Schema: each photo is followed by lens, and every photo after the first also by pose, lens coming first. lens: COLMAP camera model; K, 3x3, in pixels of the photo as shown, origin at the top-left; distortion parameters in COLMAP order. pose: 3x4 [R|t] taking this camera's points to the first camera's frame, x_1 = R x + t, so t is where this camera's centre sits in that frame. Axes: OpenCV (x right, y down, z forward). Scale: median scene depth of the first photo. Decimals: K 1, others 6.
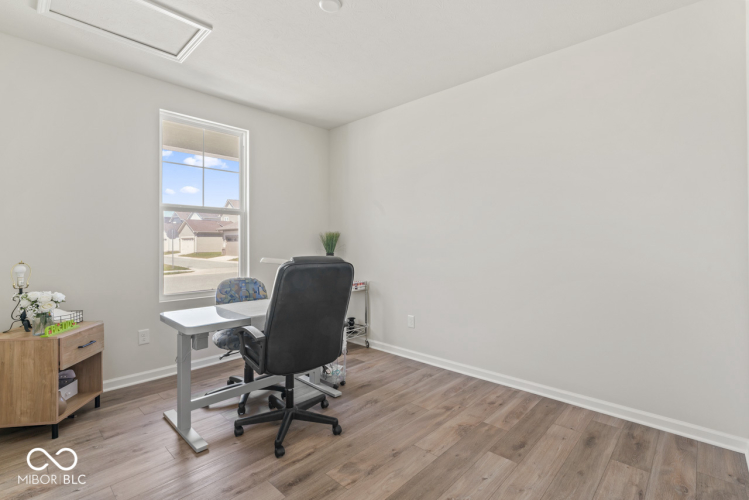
lens RADIAL K [[347.7, 0, 374.8], [0, 347.7, 239.1], [0, 0, 1]] dist [-0.010285, 0.000367]
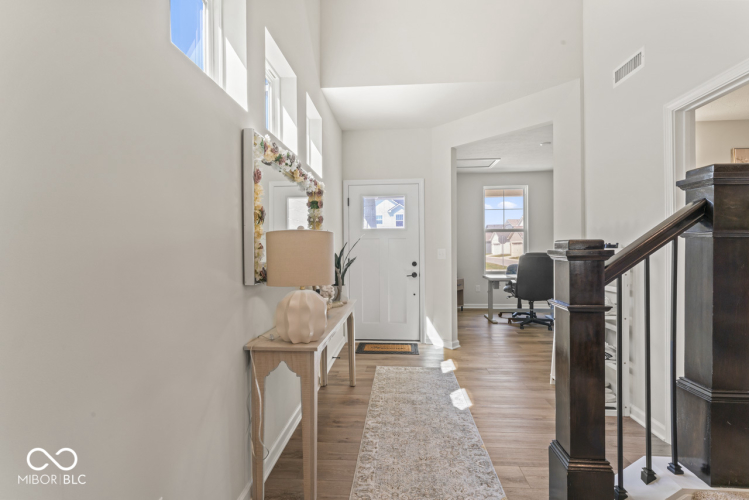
lens RADIAL K [[347.7, 0, 375.3], [0, 347.7, 248.2], [0, 0, 1]] dist [-0.010285, 0.000367]
pose [[0.631537, -0.001786, -0.775344, 0.622495], [0.013301, 0.999875, 0.008531, -0.011678], [0.775232, -0.015701, 0.631481, -0.883603]]
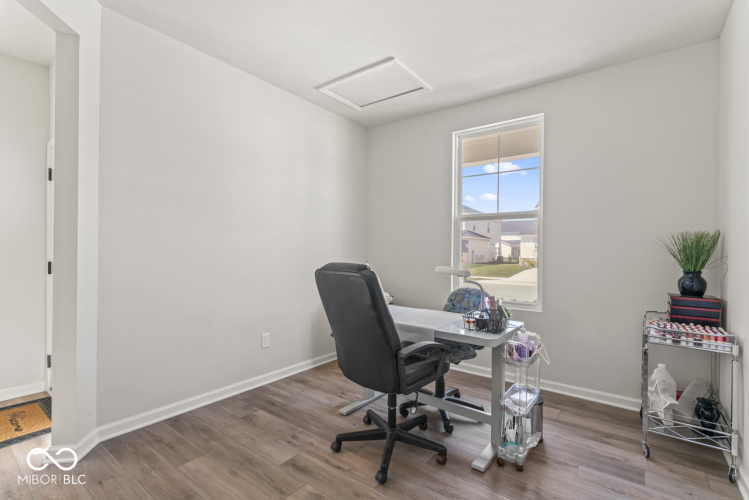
lens RADIAL K [[347.7, 0, 371.0], [0, 347.7, 250.5], [0, 0, 1]] dist [-0.010285, 0.000367]
pose [[0.101071, -0.000883, -0.994879, 0.479009], [-0.001370, 0.999999, -0.001027, 0.012889], [0.994878, 0.001466, 0.101070, 0.612055]]
